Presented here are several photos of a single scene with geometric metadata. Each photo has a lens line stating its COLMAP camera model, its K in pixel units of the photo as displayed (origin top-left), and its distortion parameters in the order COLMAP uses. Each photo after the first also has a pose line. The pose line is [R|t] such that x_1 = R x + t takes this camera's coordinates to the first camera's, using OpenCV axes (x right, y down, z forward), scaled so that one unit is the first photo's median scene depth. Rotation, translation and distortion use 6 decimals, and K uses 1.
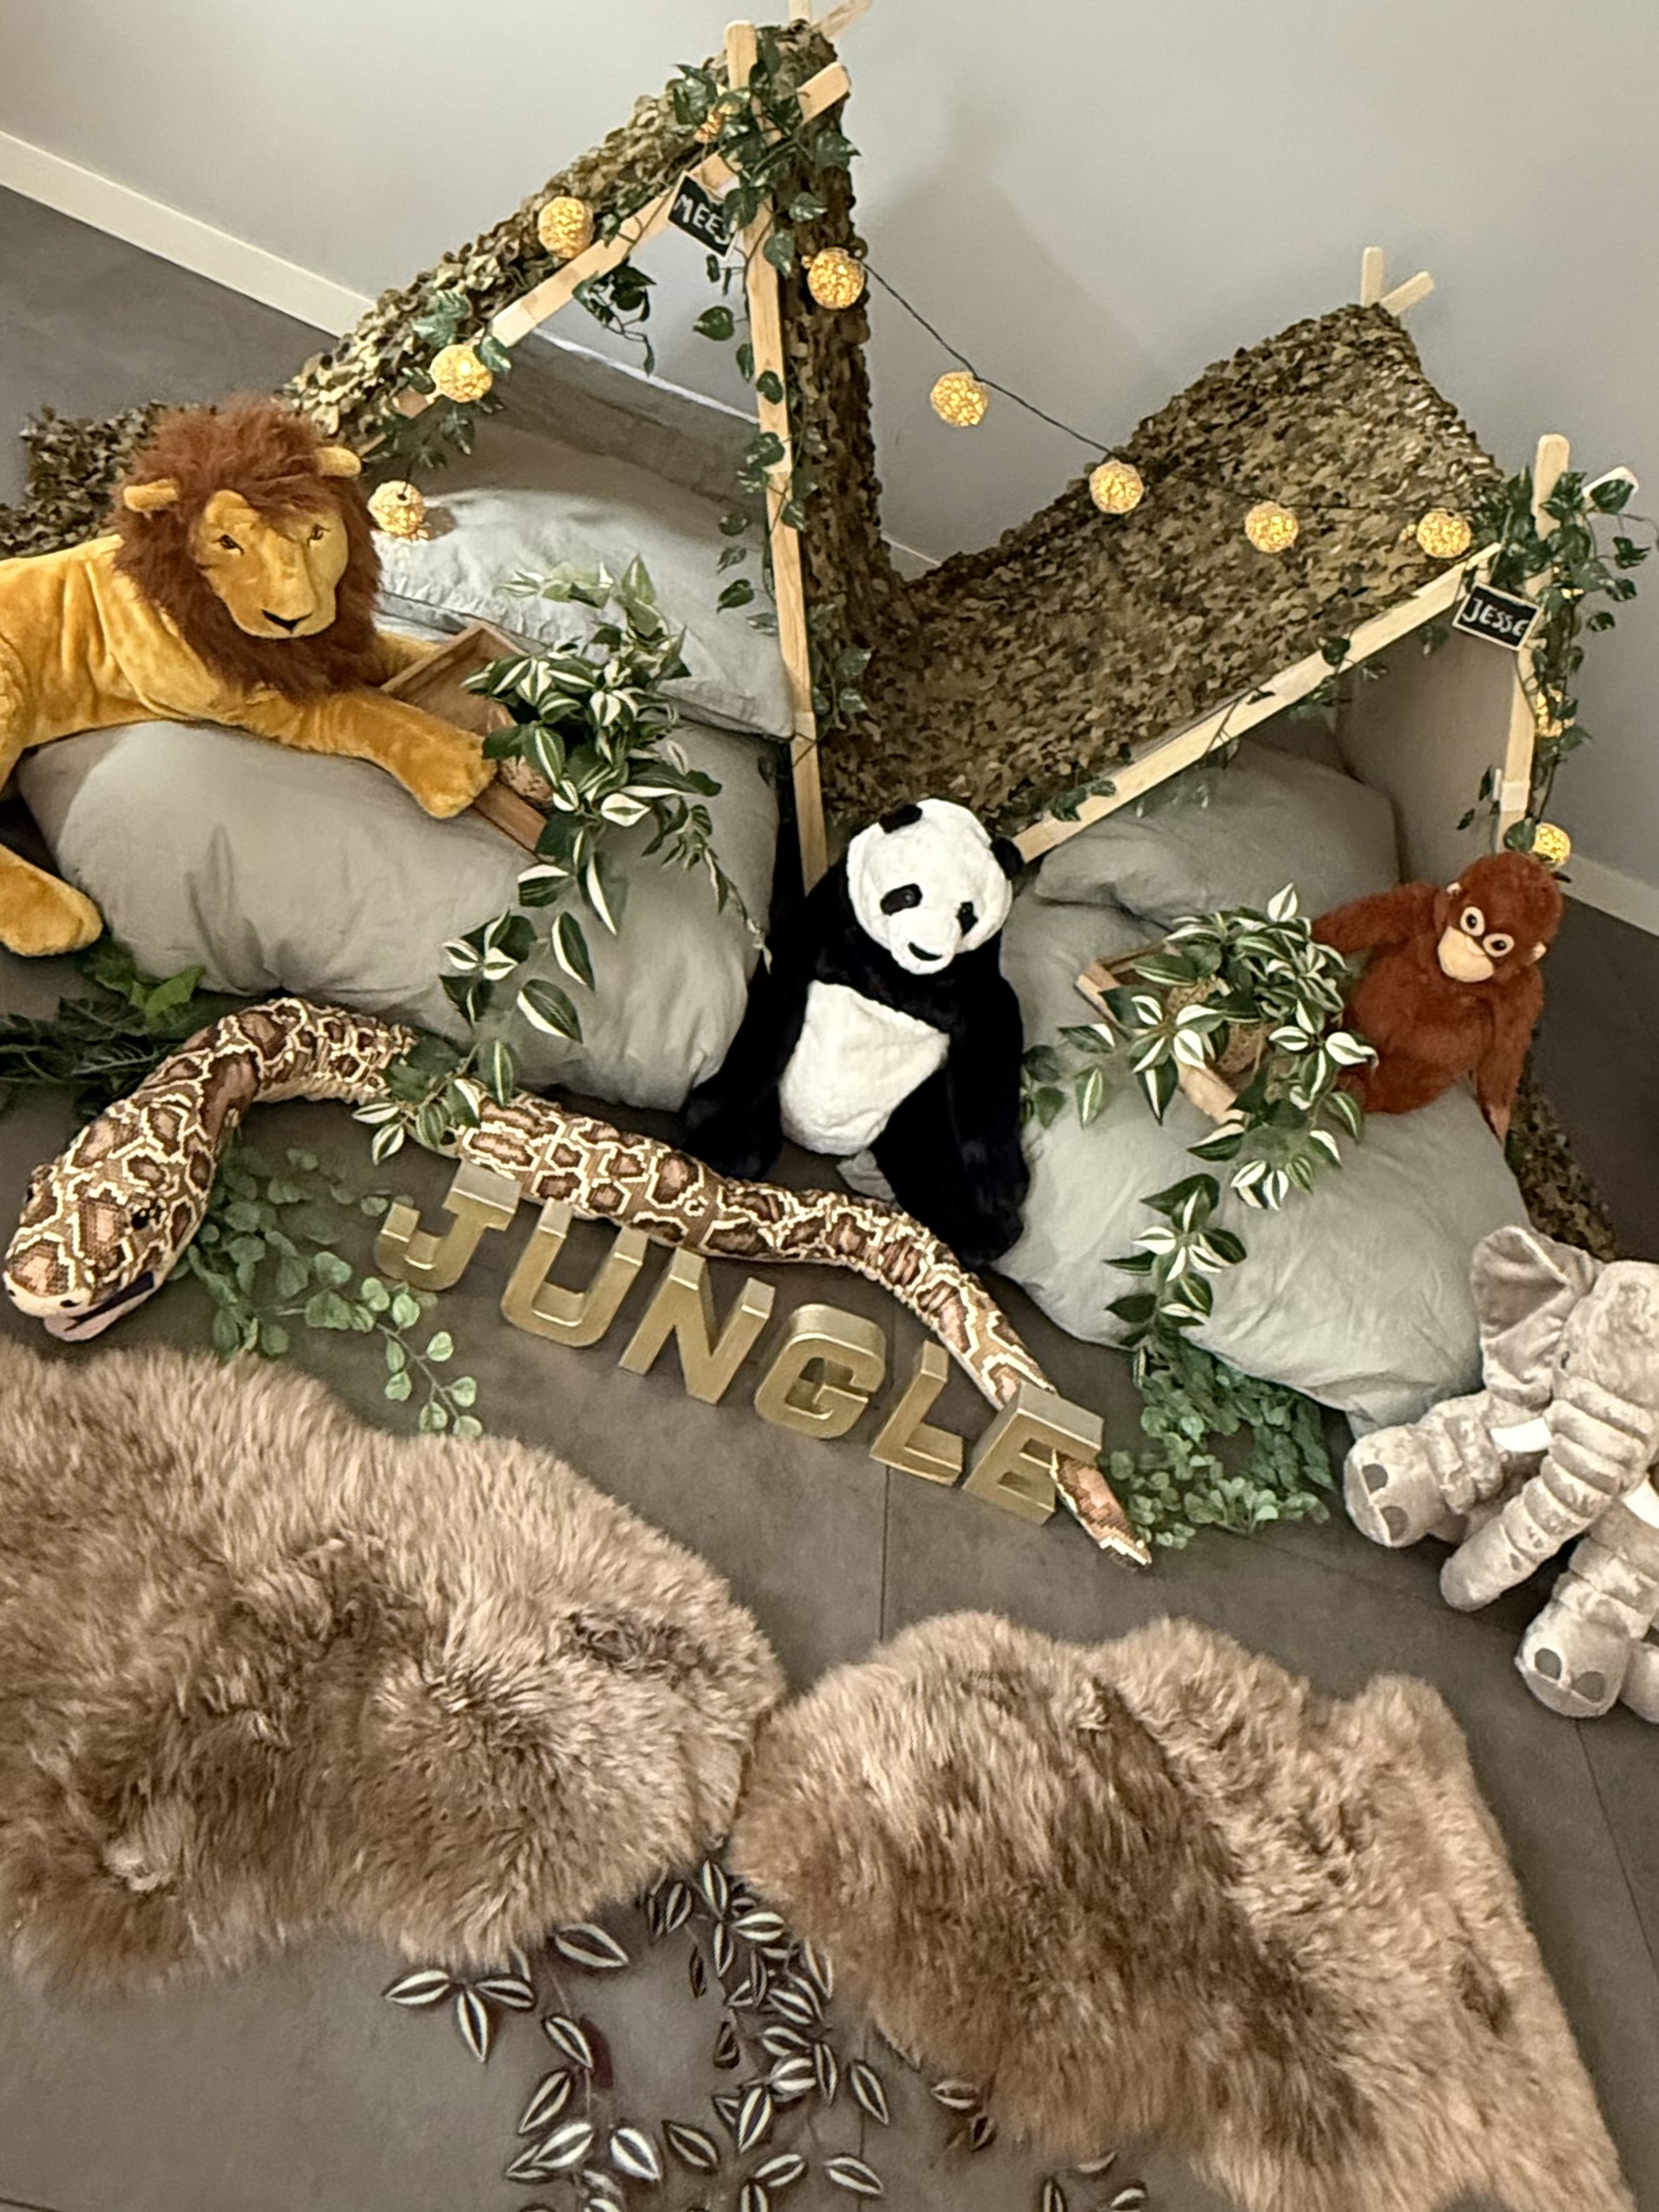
lens RADIAL K [[1836.3, 0, 977.1], [0, 1836.3, 748.7], [0, 0, 1]] dist [-0.005023, 0.006824]
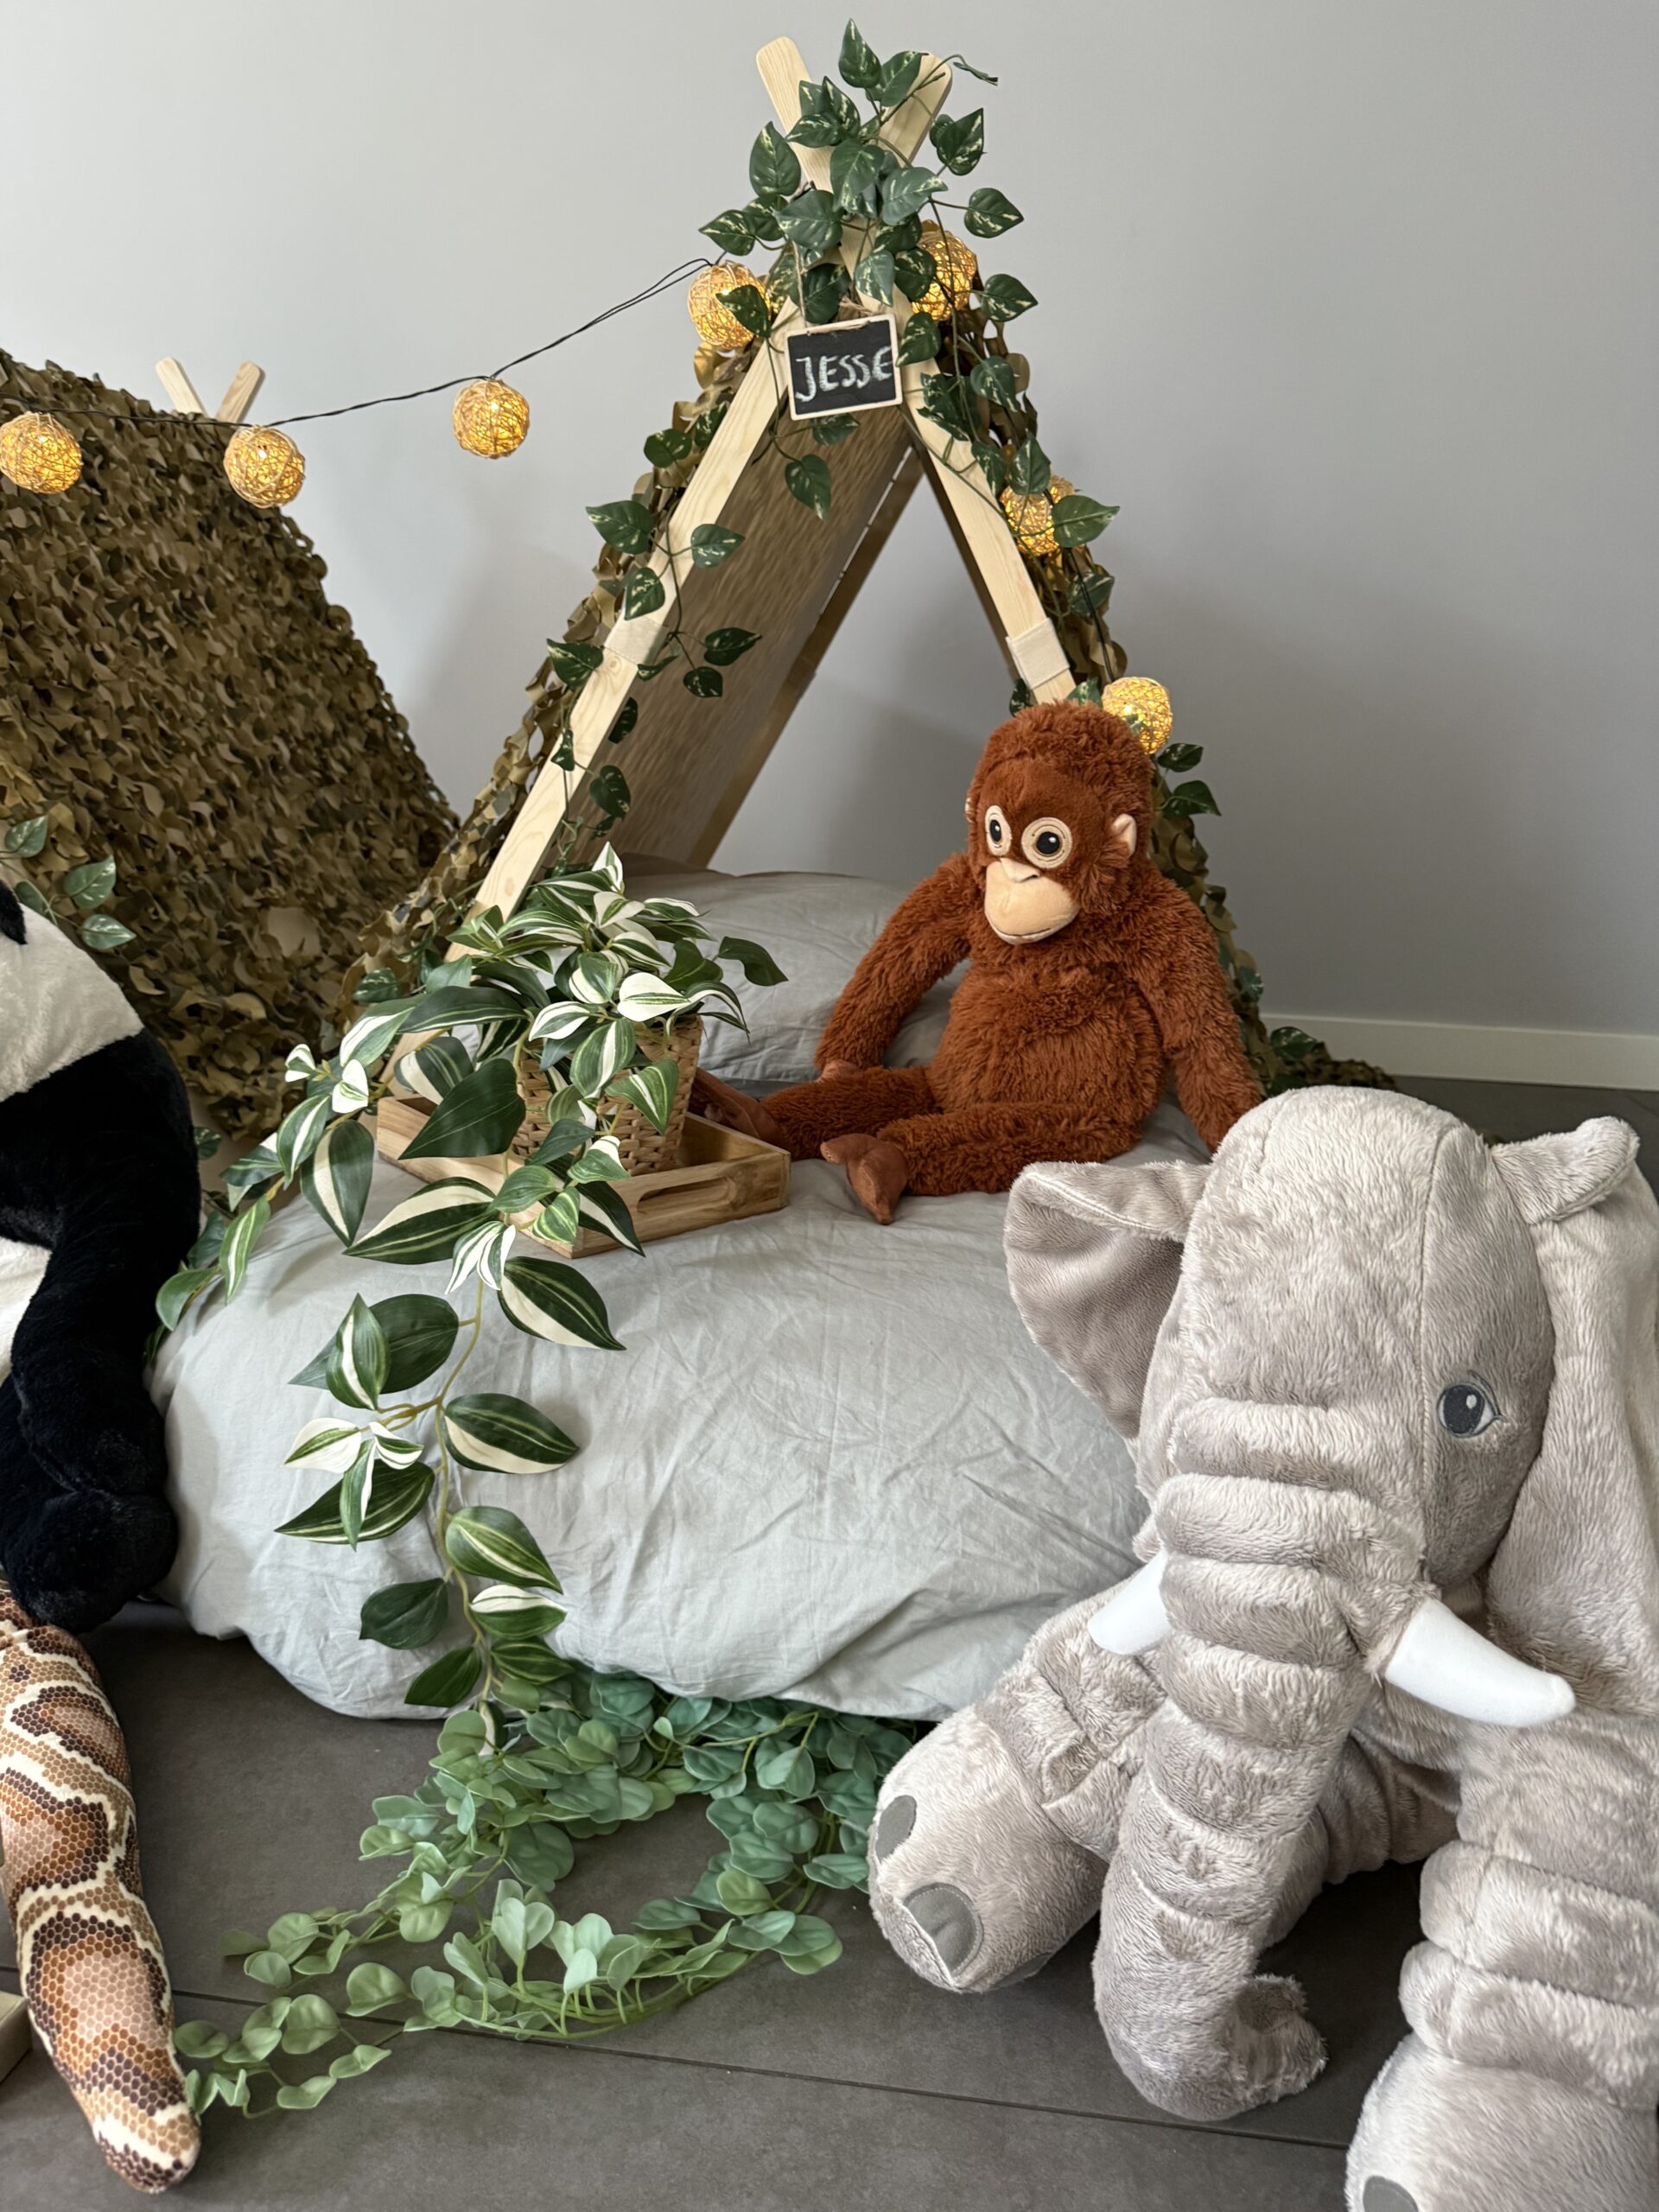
lens RADIAL K [[1549.5, 0, 807.8], [0, 1549.5, 1105.6], [0, 0, 1]] dist [0.080645, -0.142276]
pose [[0.905162, -0.371640, -0.206315, 0.338298], [0.312335, 0.910730, -0.270218, 0.342899], [0.288321, 0.180151, 0.940434, 0.637426]]
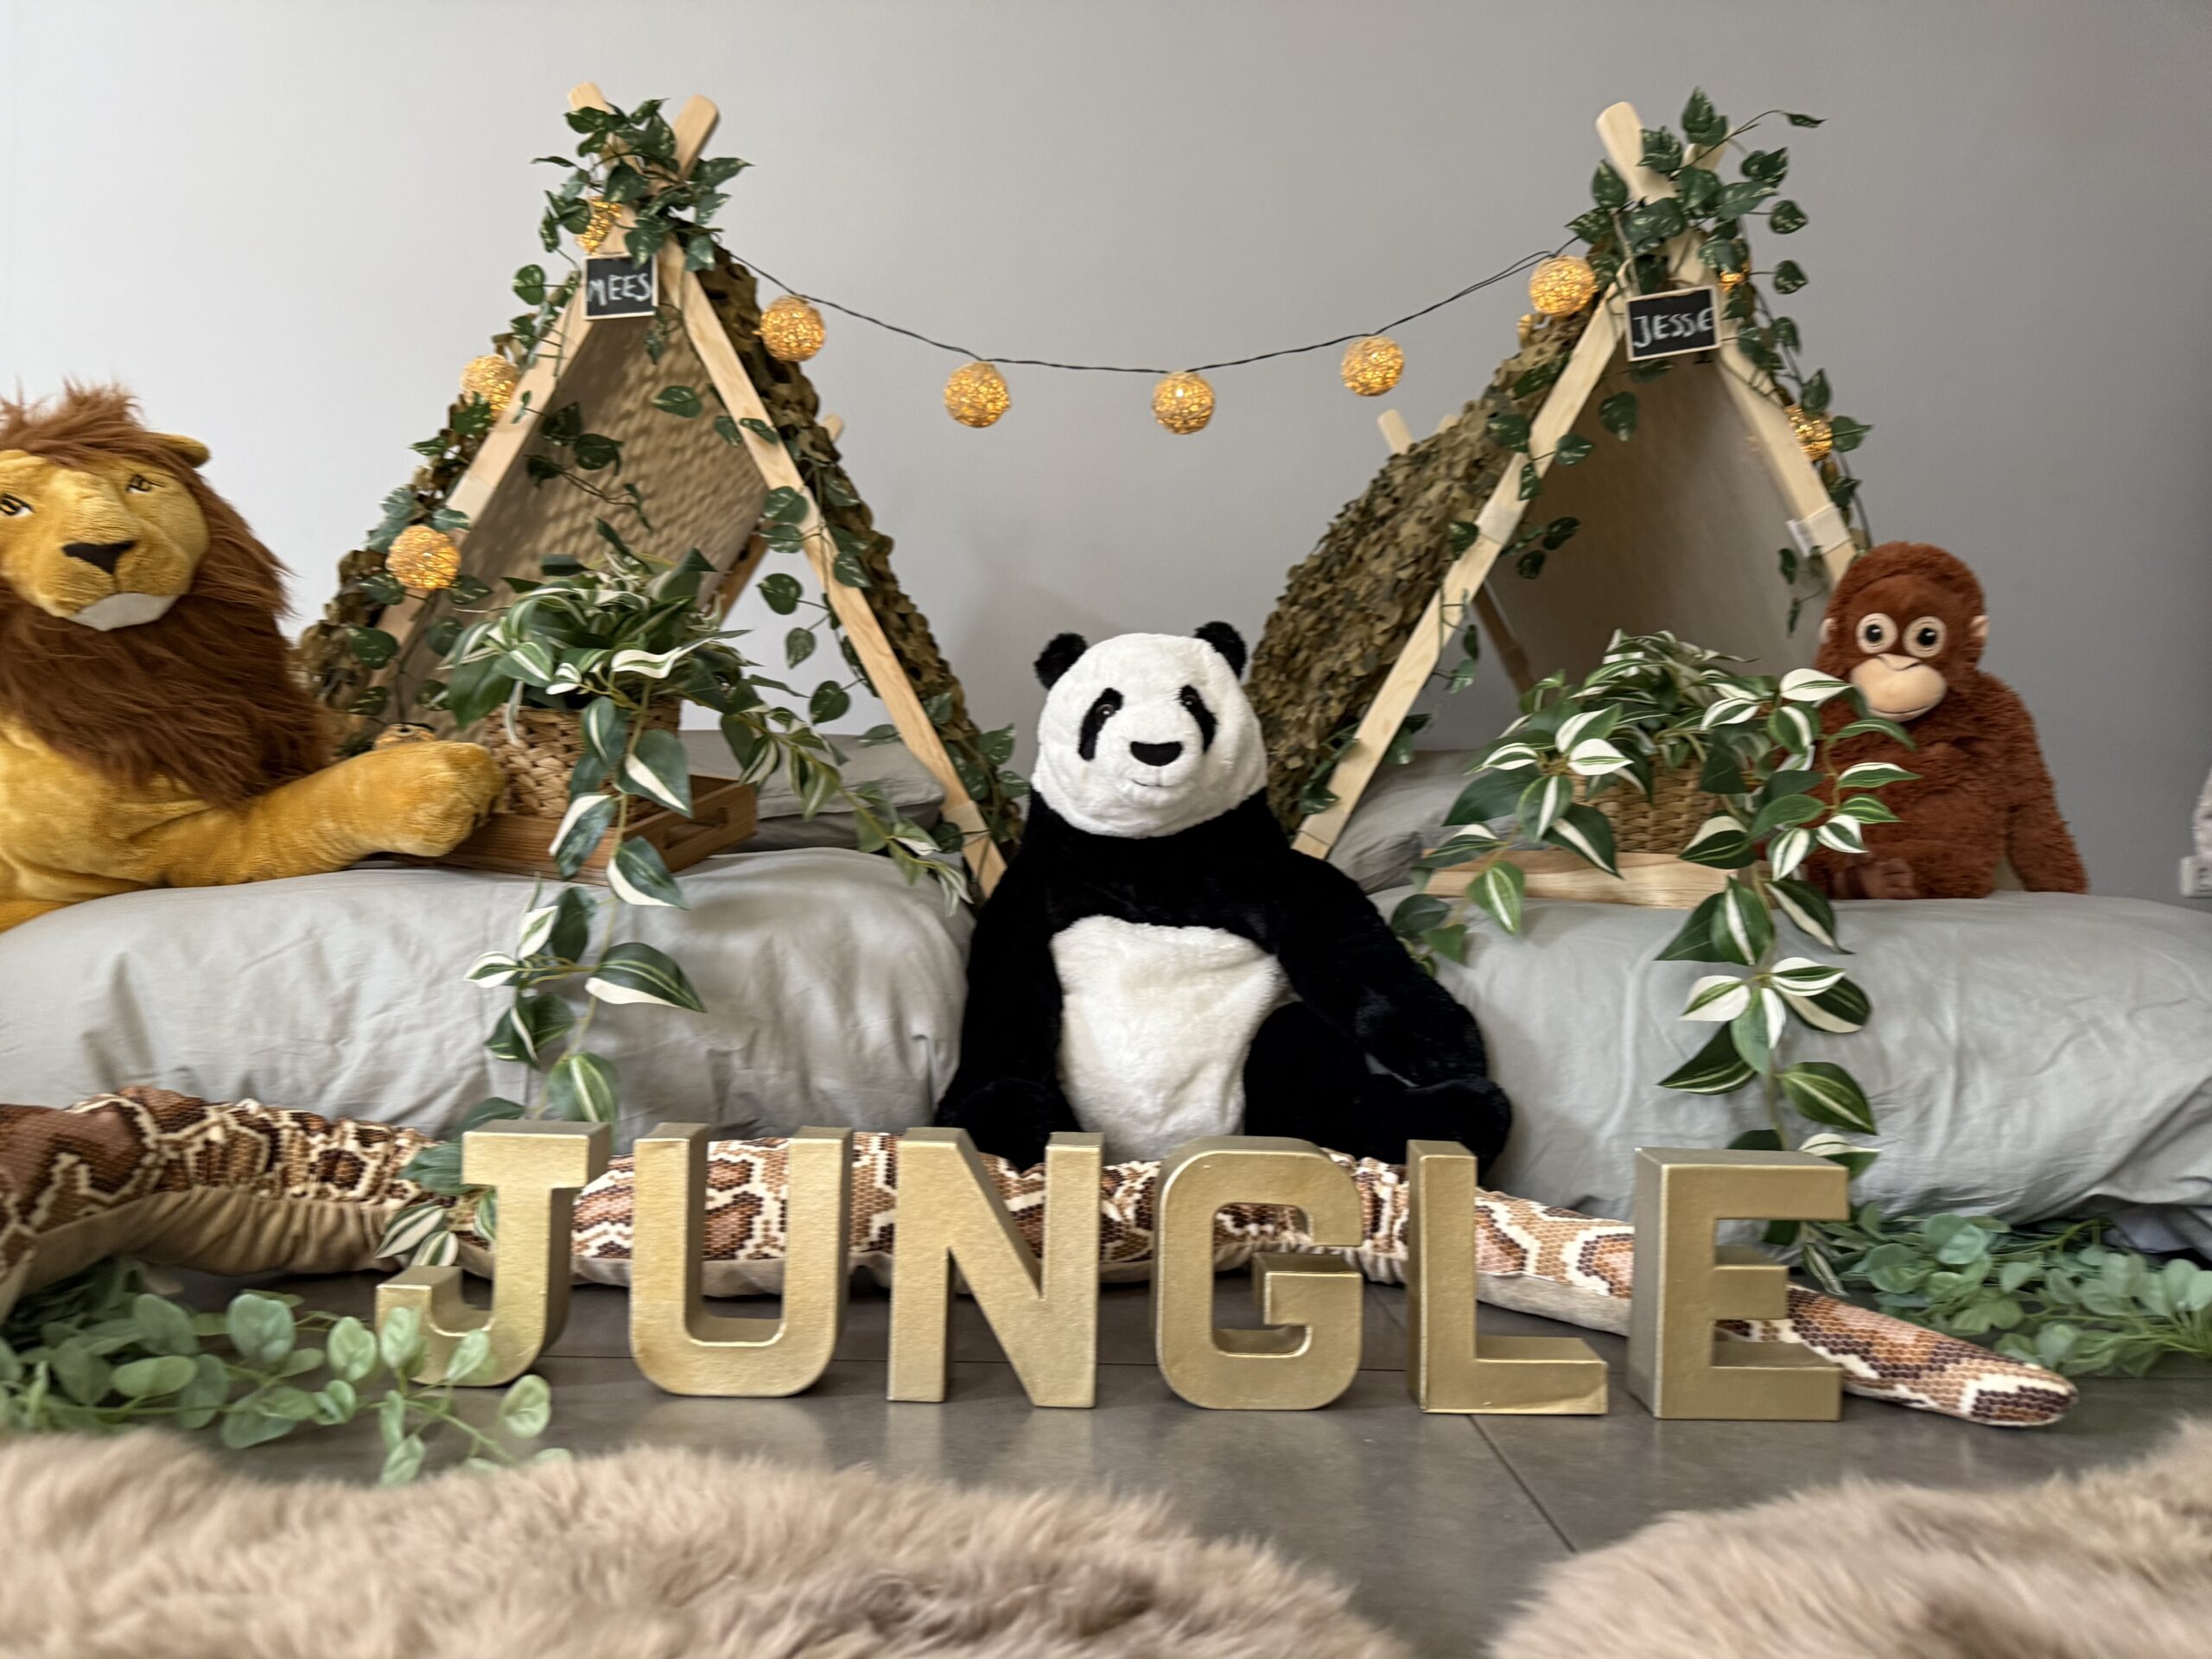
lens RADIAL K [[1549.5, 0, 1081.8], [0, 1549.5, 844.0], [0, 0, 1]] dist [0.080645, -0.142276]
pose [[0.902766, -0.429896, 0.014241, -0.076172], [0.390829, 0.805999, -0.444543, 0.379078], [0.179629, 0.406884, 0.895644, 0.490407]]
